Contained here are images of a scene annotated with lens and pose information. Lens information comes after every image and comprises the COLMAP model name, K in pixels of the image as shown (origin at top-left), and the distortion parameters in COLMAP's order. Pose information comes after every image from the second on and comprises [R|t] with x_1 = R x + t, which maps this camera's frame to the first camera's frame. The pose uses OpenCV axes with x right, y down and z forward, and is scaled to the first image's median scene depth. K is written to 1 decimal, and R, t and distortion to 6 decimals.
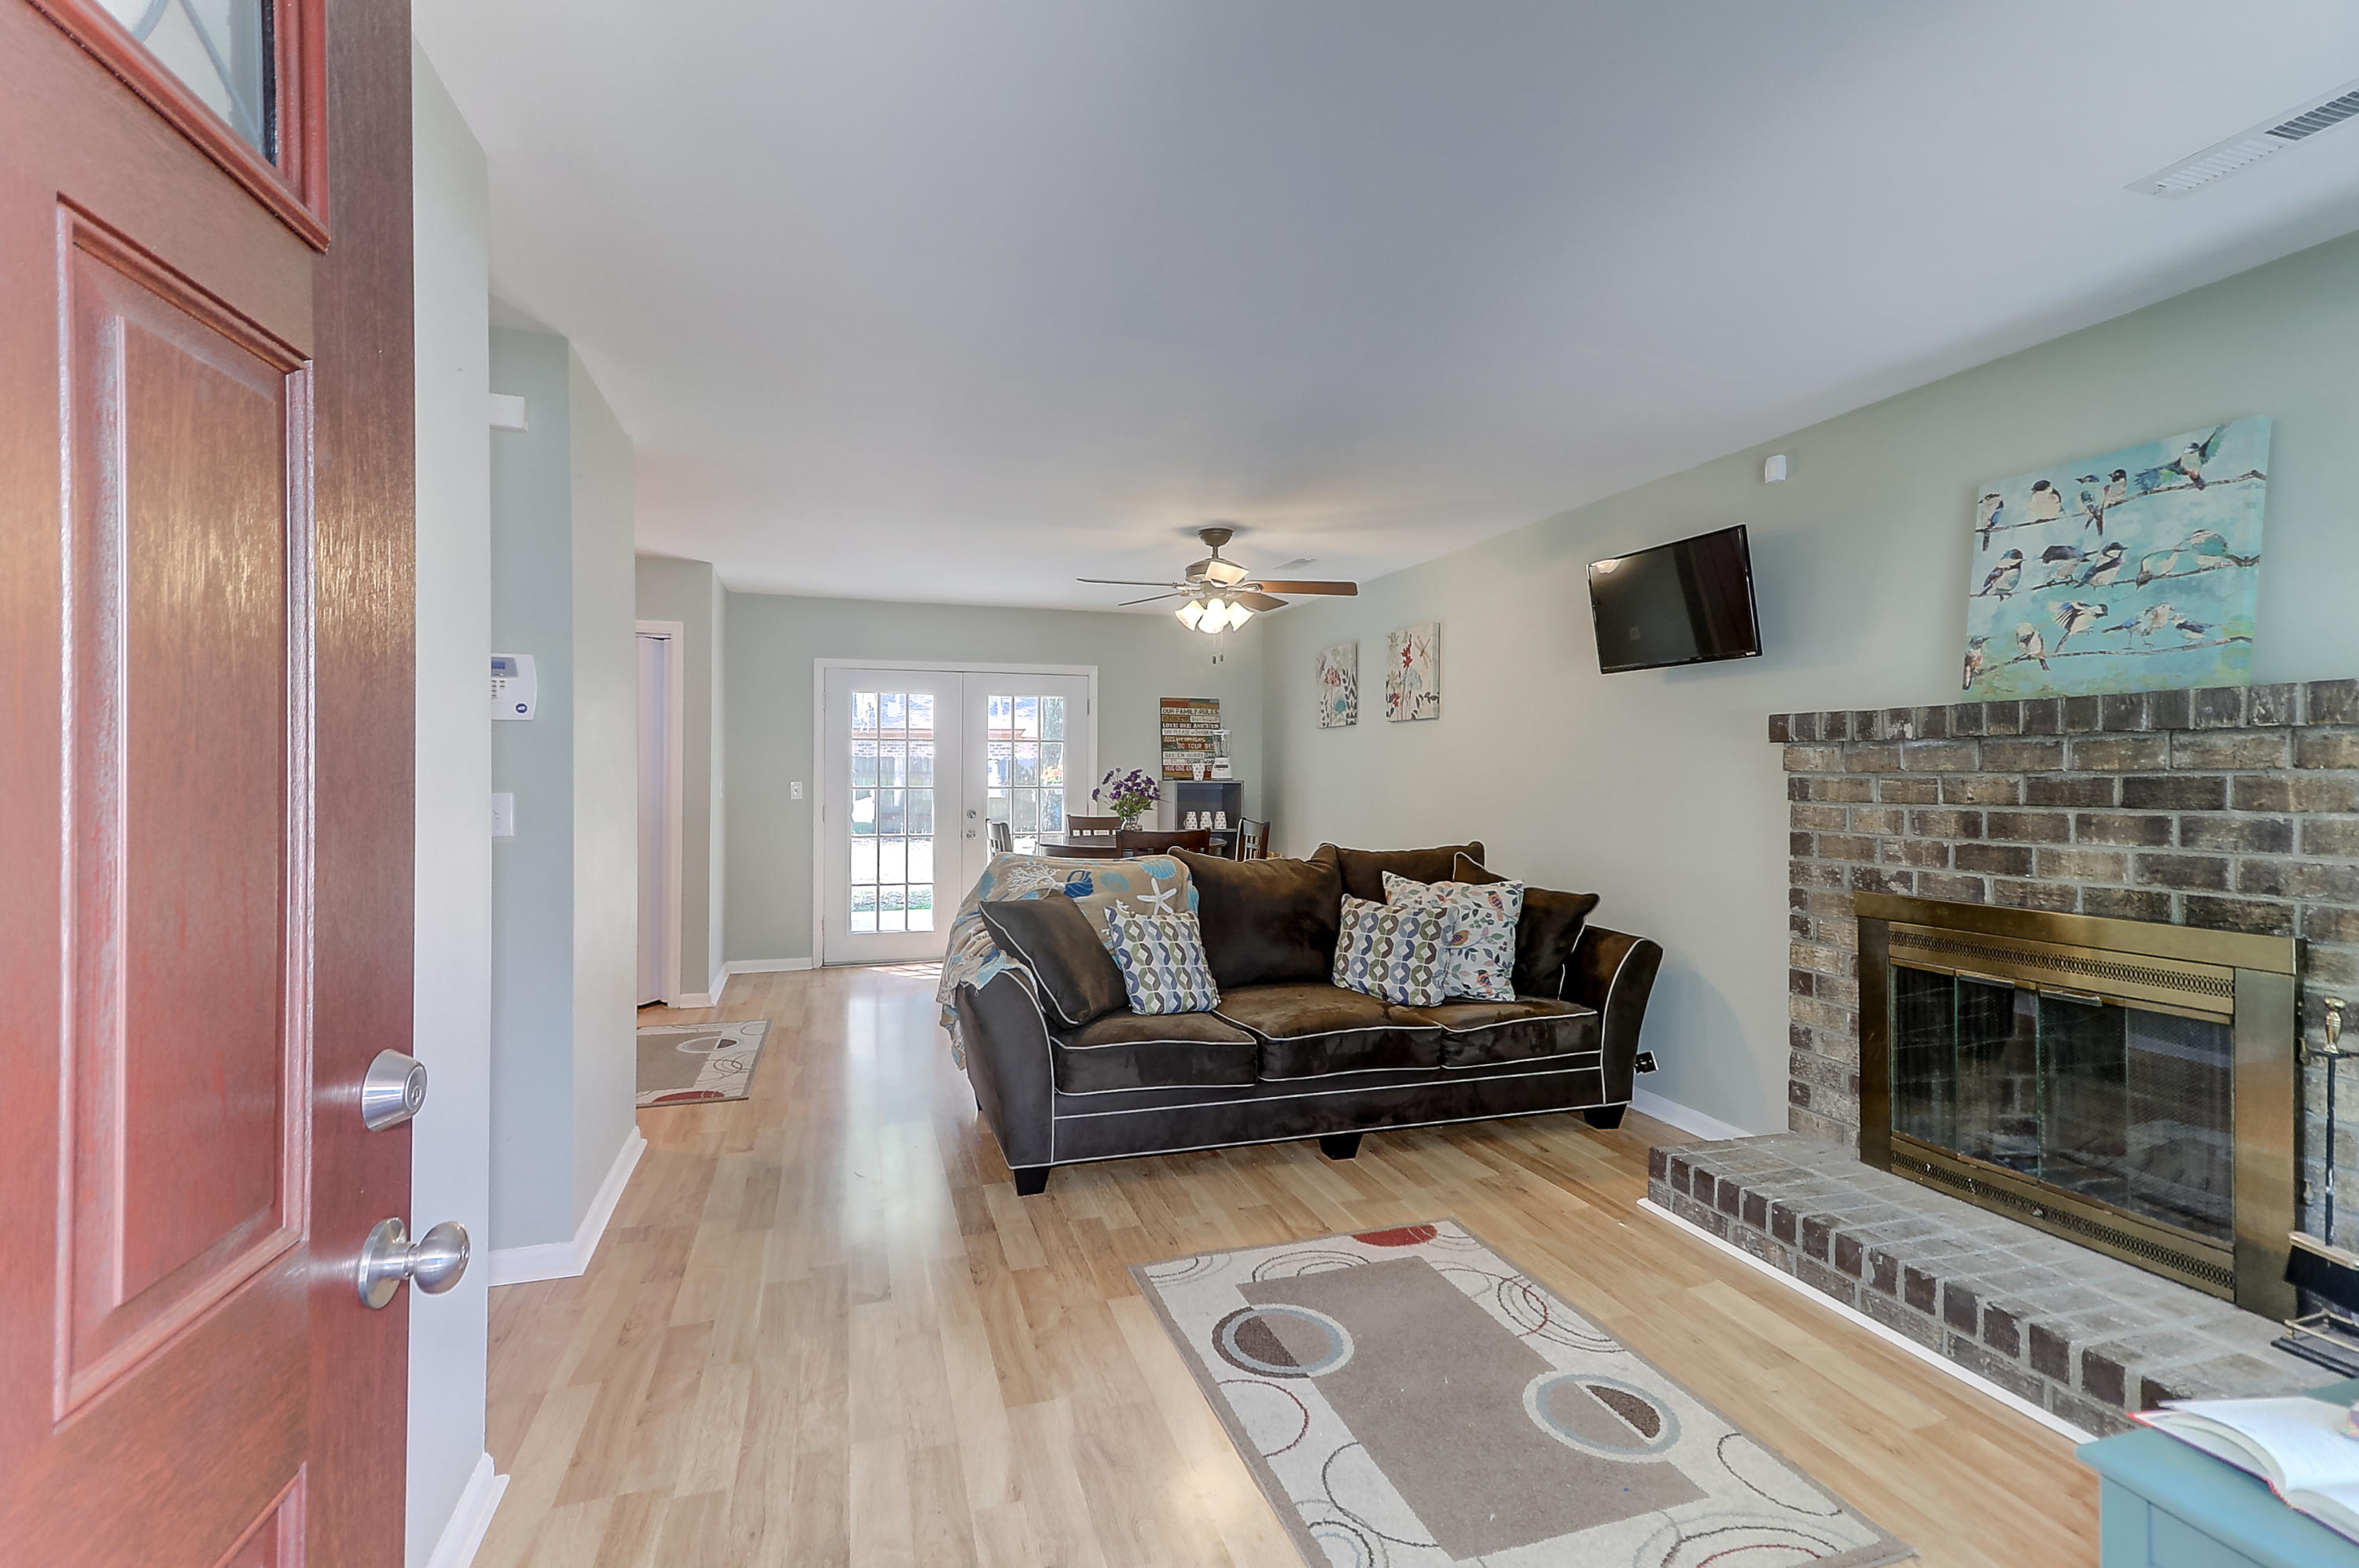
lens RADIAL K [[1069.8, 0, 1169.6], [0, 1069.8, 775.8], [0, 0, 1]] dist [0.019172, -0.000662]
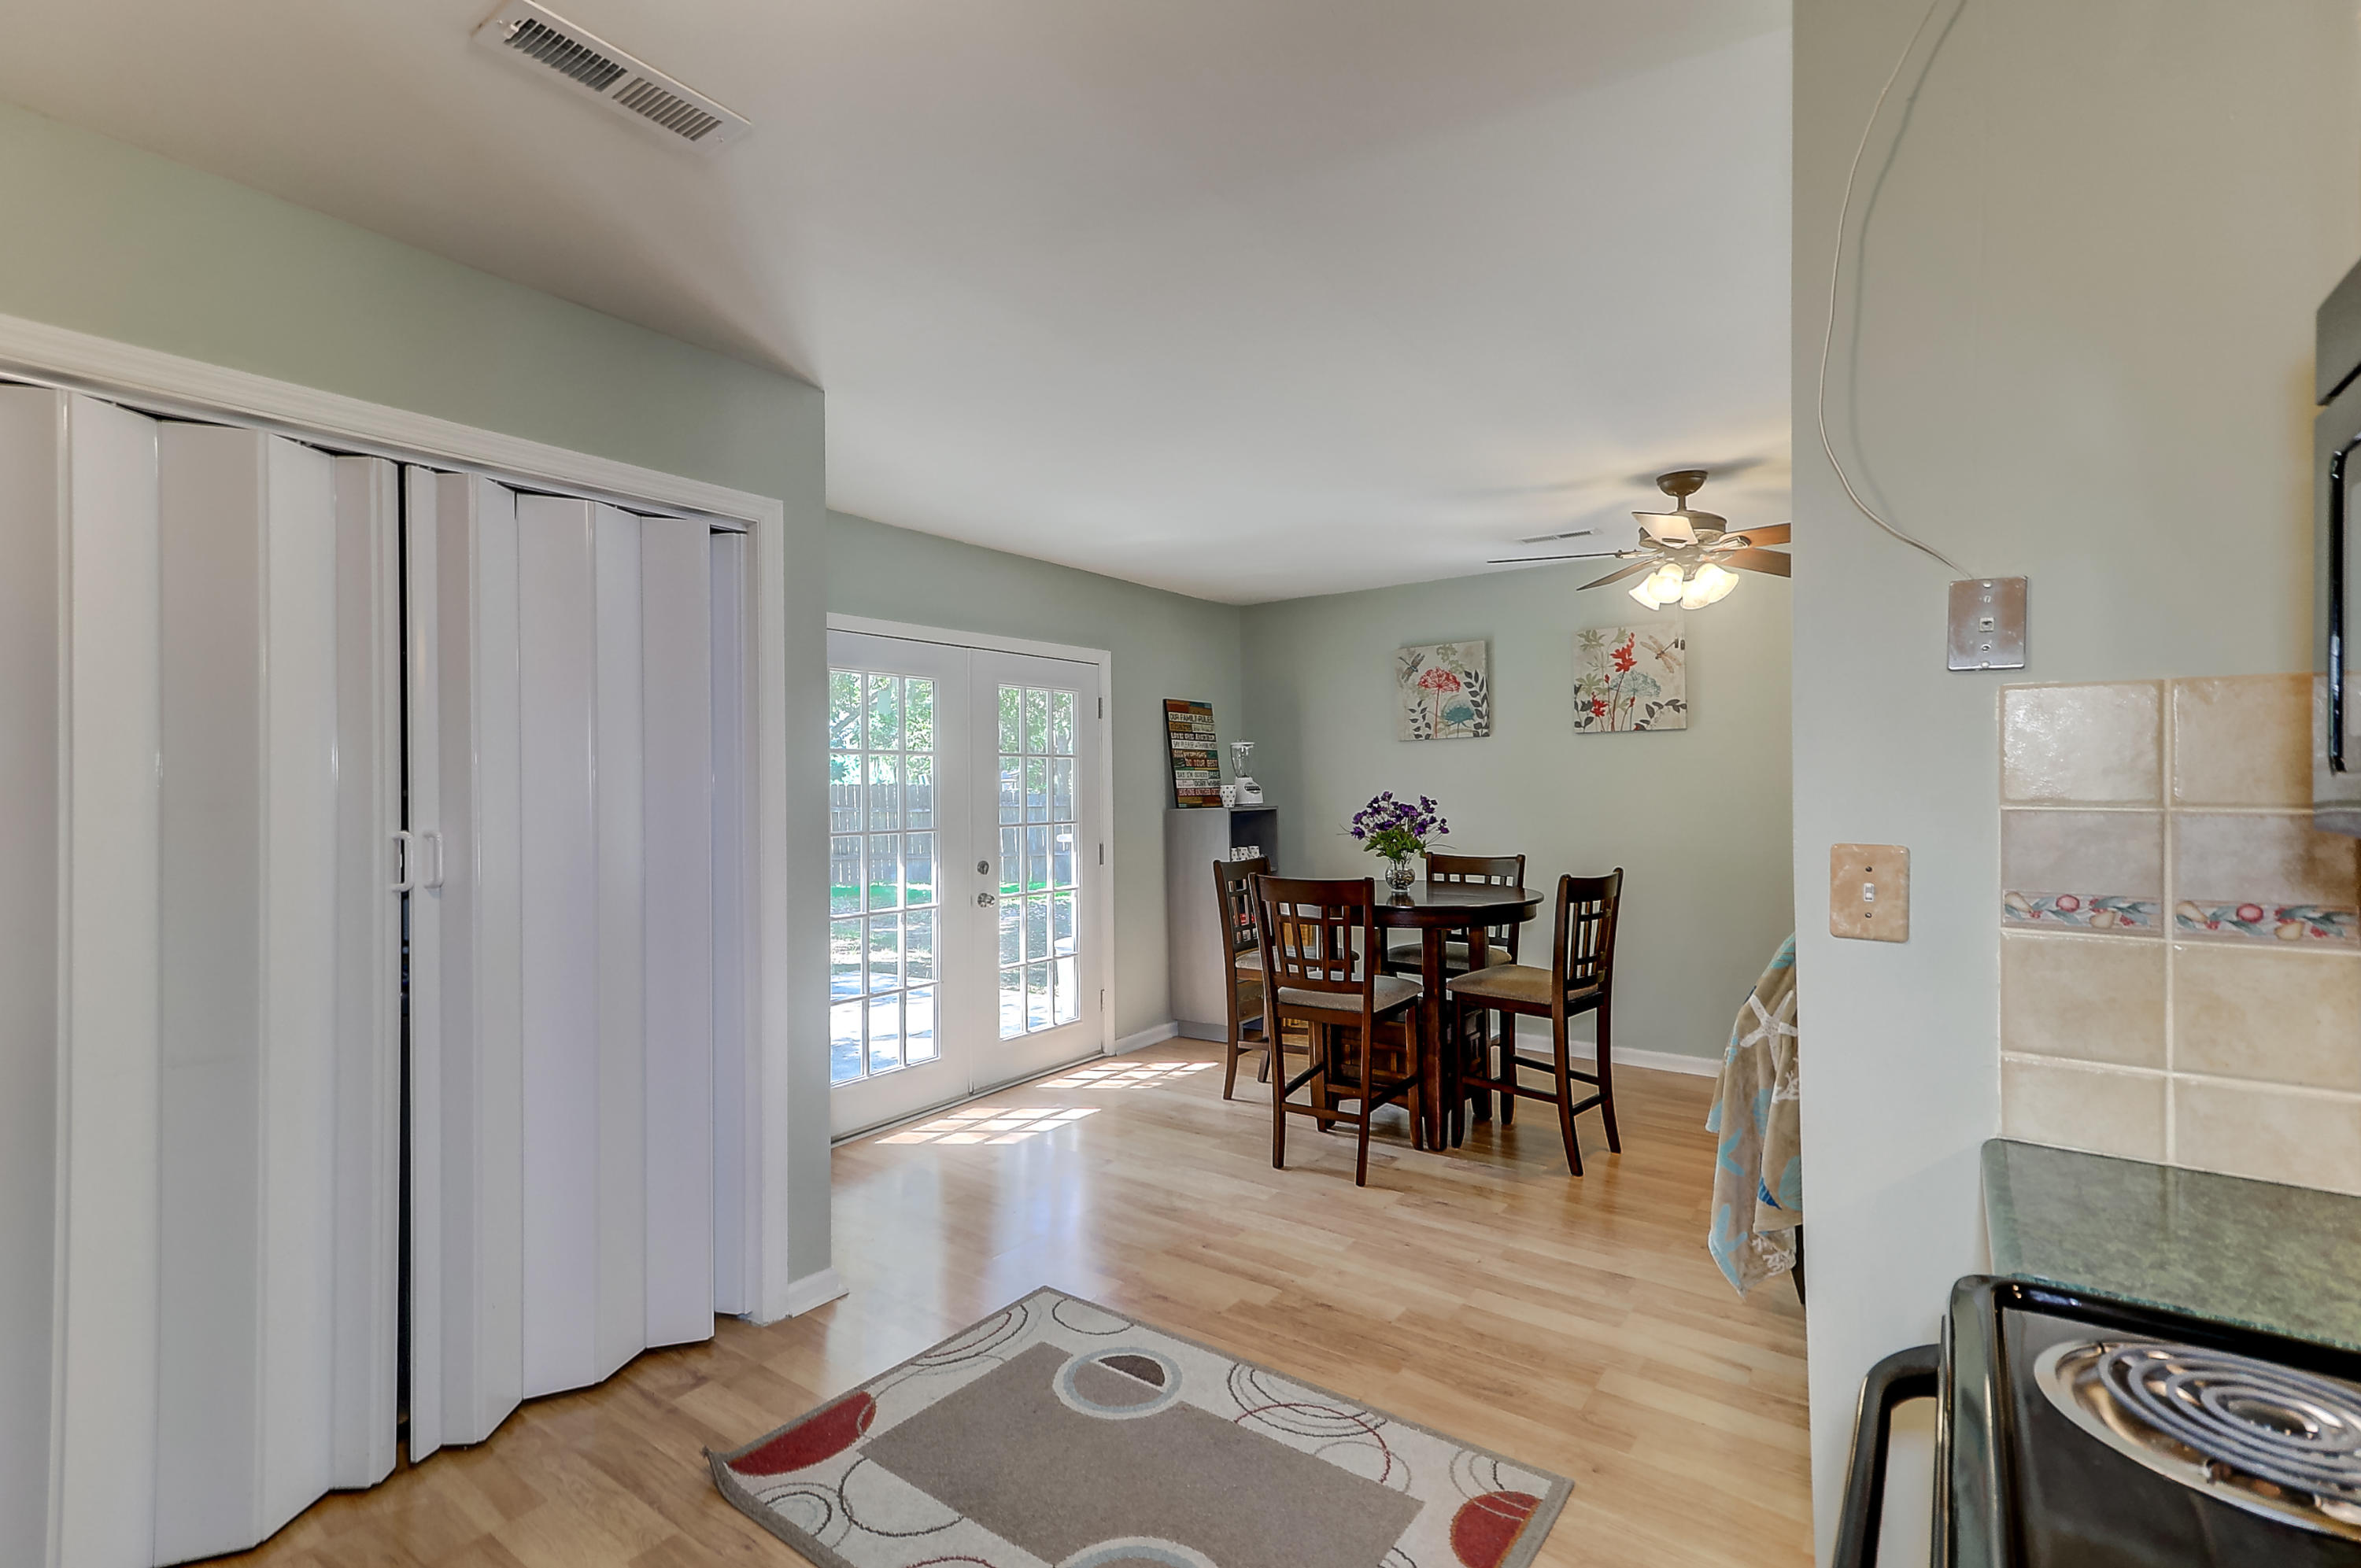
lens RADIAL K [[1073.4, 0, 1164.5], [0, 1073.4, 780.6], [0, 0, 1]] dist [0.016326, -0.000180]
pose [[0.805701, -0.010278, 0.592234, -1.054816], [0.019611, 0.999764, -0.009329, -0.019123], [-0.591998, 0.019130, 0.805712, 0.905898]]
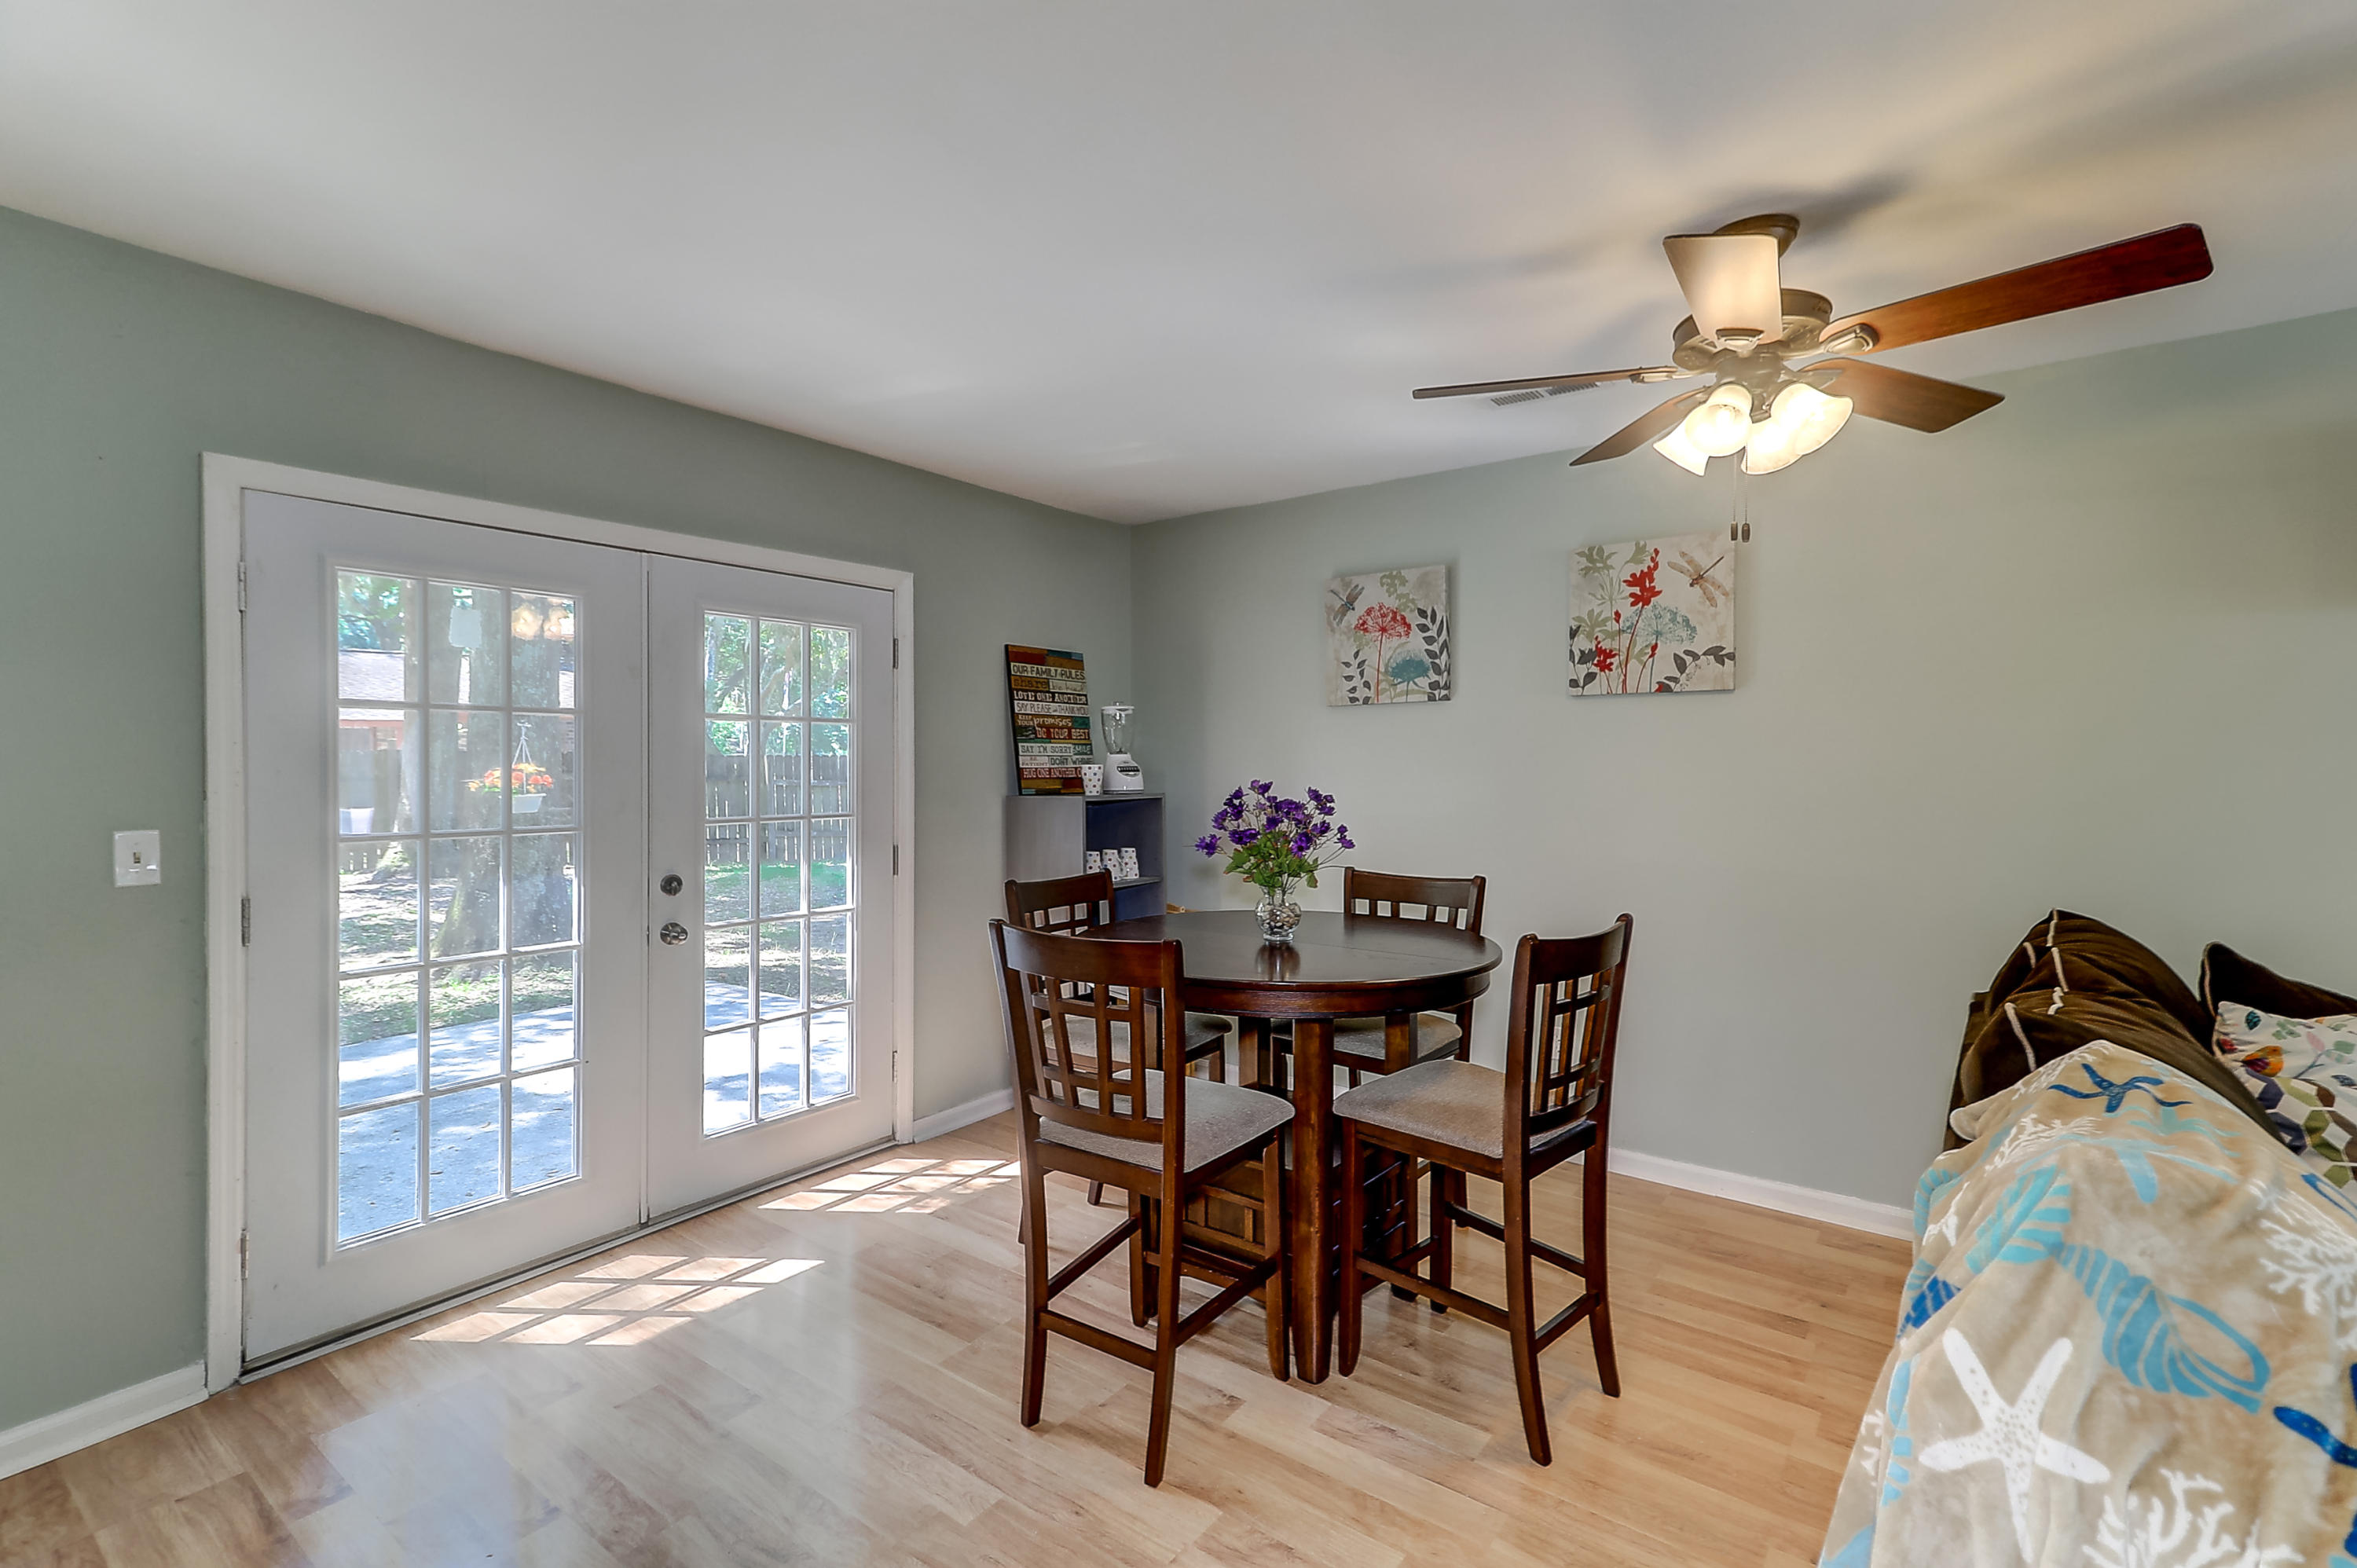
lens RADIAL K [[1068.8, 0, 1168.6], [0, 1068.8, 775.8], [0, 0, 1]] dist [0.019172, -0.000662]
pose [[0.813010, -0.011673, 0.582133, -0.600258], [0.007394, 0.999925, 0.009724, -0.024102], [-0.582203, -0.003602, 0.813035, 1.171365]]
